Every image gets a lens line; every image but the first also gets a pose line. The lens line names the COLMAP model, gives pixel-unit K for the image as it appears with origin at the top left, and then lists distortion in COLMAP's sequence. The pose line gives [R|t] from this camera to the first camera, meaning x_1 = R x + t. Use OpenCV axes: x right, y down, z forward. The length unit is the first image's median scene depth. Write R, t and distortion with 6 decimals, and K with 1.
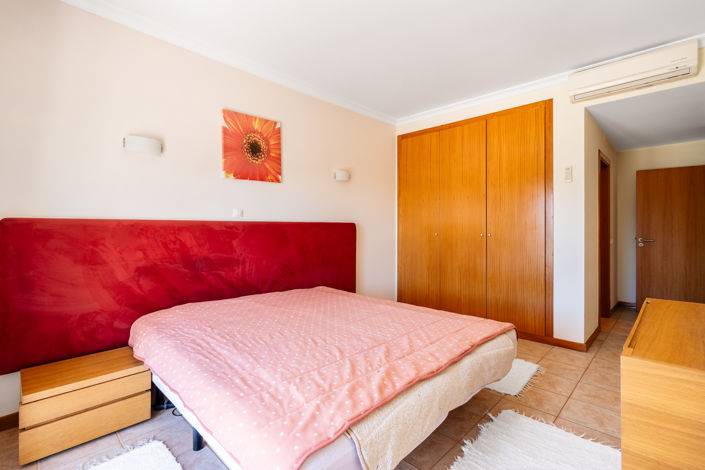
lens RADIAL K [[326.6, 0, 343.3], [0, 326.6, 225.2], [0, 0, 1]] dist [-0.006072, -0.001392]
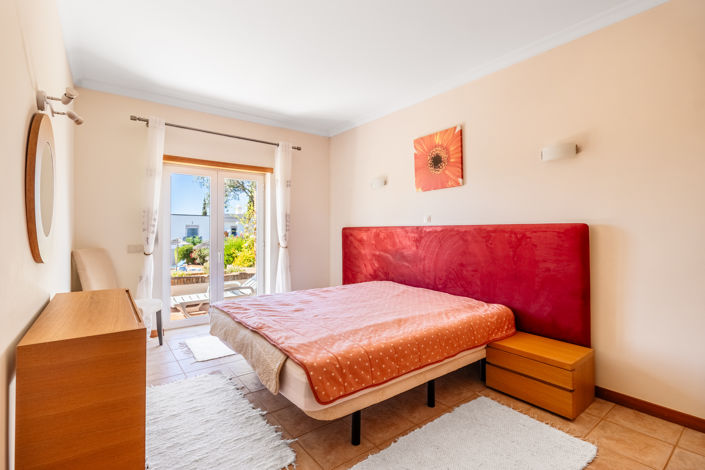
lens RADIAL K [[326.6, 0, 355.1], [0, 326.6, 231.5], [0, 0, 1]] dist [-0.006072, -0.001392]
pose [[-0.132374, -0.003687, -0.991193, 0.886535], [0.007324, 0.999962, -0.004698, 0.011730], [0.991173, -0.007881, -0.132342, 0.874091]]
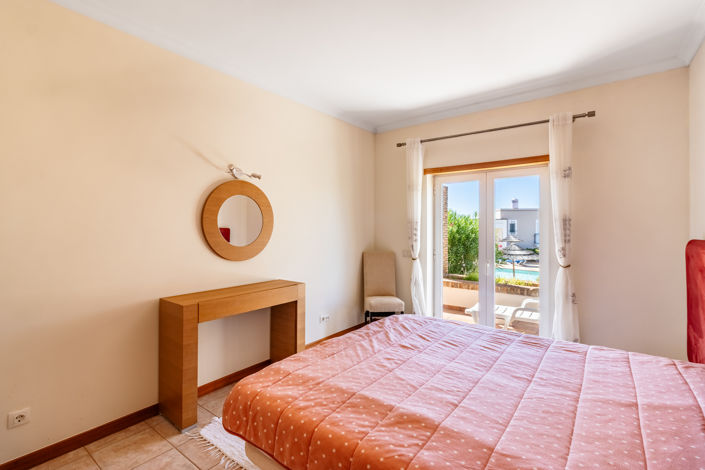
lens RADIAL K [[326.6, 0, 337.2], [0, 326.6, 230.9], [0, 0, 1]] dist [-0.006072, -0.001392]
pose [[-0.993956, -0.001983, -0.109758, 0.274054], [-0.001994, 0.999998, -0.000015, -0.034659], [0.109758, 0.000204, -0.993958, 1.289530]]
